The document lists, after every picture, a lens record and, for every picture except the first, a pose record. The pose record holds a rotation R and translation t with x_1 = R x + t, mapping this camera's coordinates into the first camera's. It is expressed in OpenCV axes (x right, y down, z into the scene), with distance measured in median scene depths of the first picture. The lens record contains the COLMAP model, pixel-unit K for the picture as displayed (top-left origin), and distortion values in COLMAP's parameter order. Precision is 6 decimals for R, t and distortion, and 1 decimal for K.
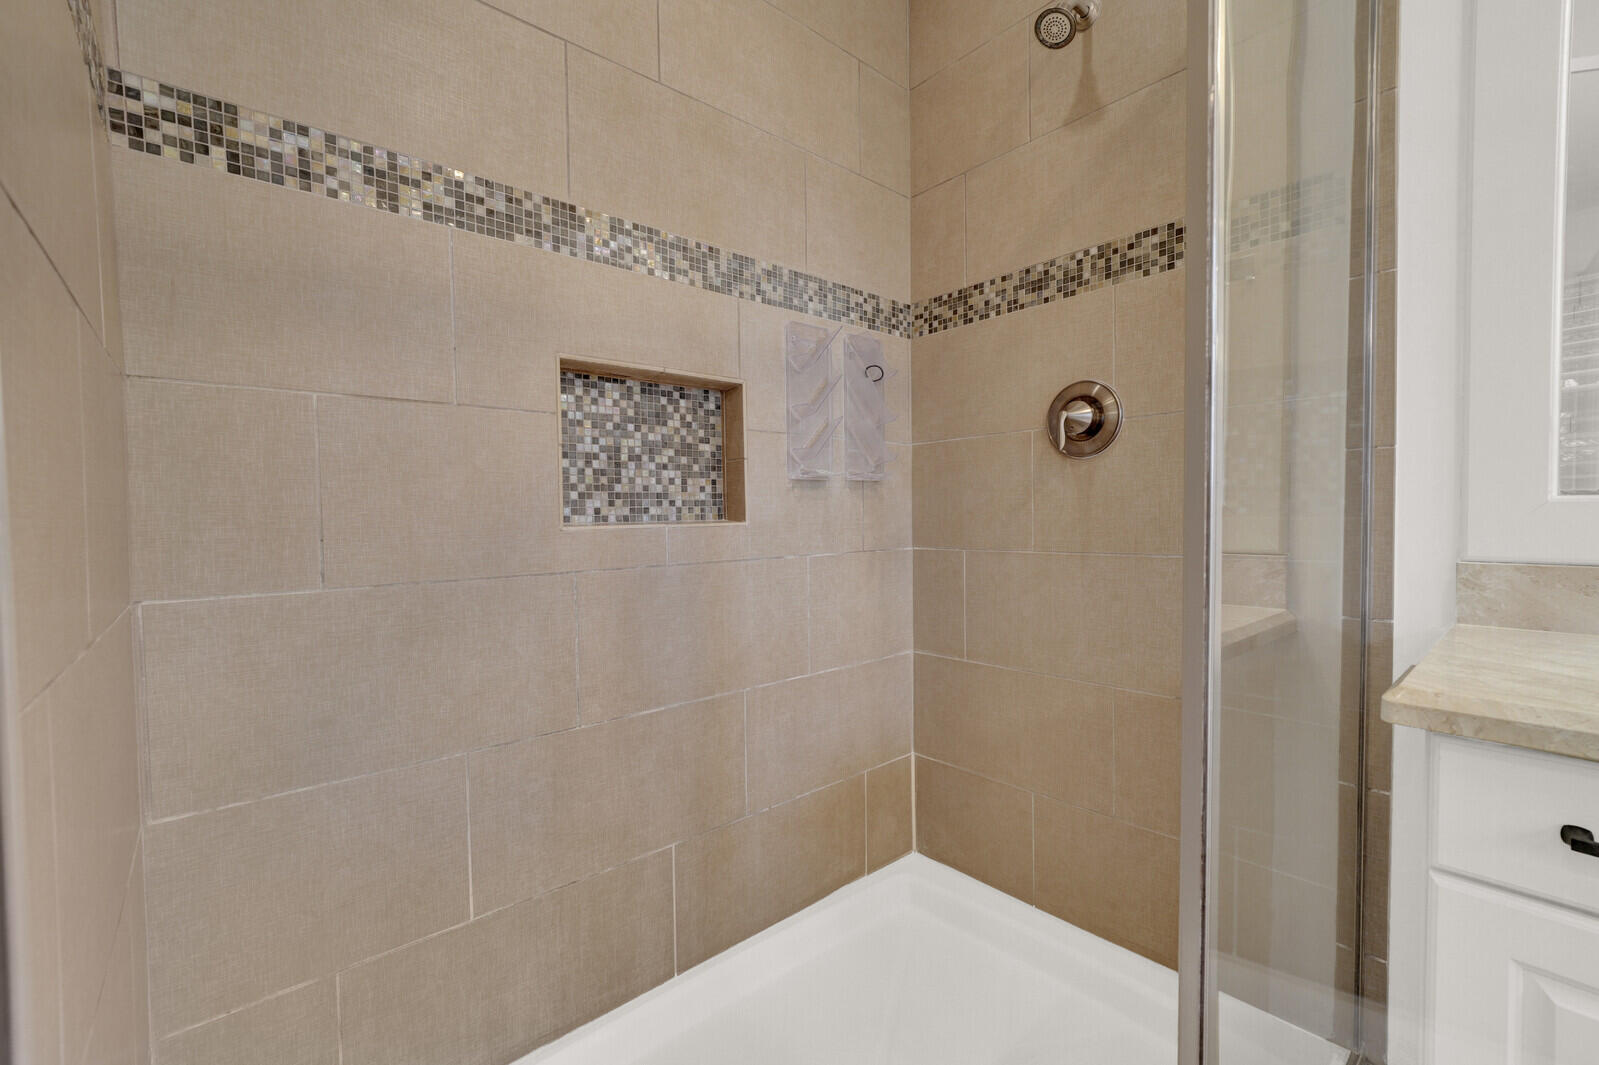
lens RADIAL K [[670.7, 0, 806.3], [0, 670.7, 538.9], [0, 0, 1]] dist [-0.009868, 0.005228]
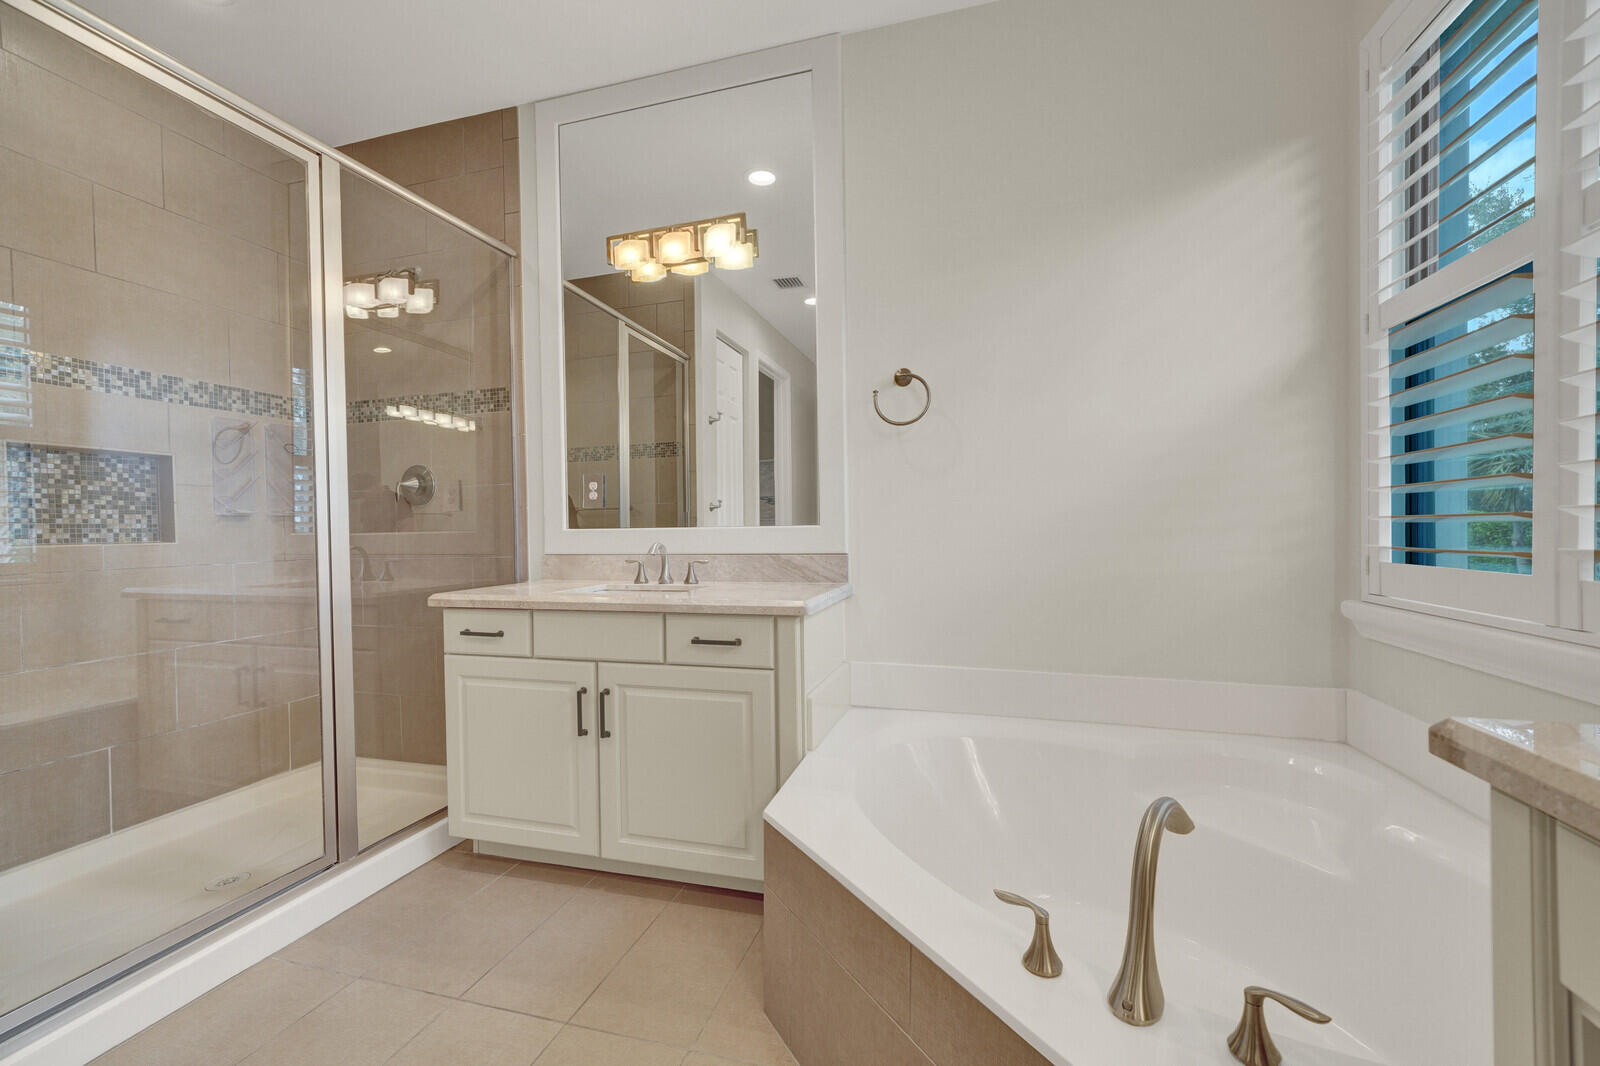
lens RADIAL K [[671.1, 0, 806.8], [0, 671.1, 539.4], [0, 0, 1]] dist [-0.009868, 0.005228]
pose [[0.843164, -0.007747, 0.537600, 0.331047], [0.022845, 0.999509, -0.021428, 0.037051], [-0.537170, 0.030349, 0.842928, -1.177852]]
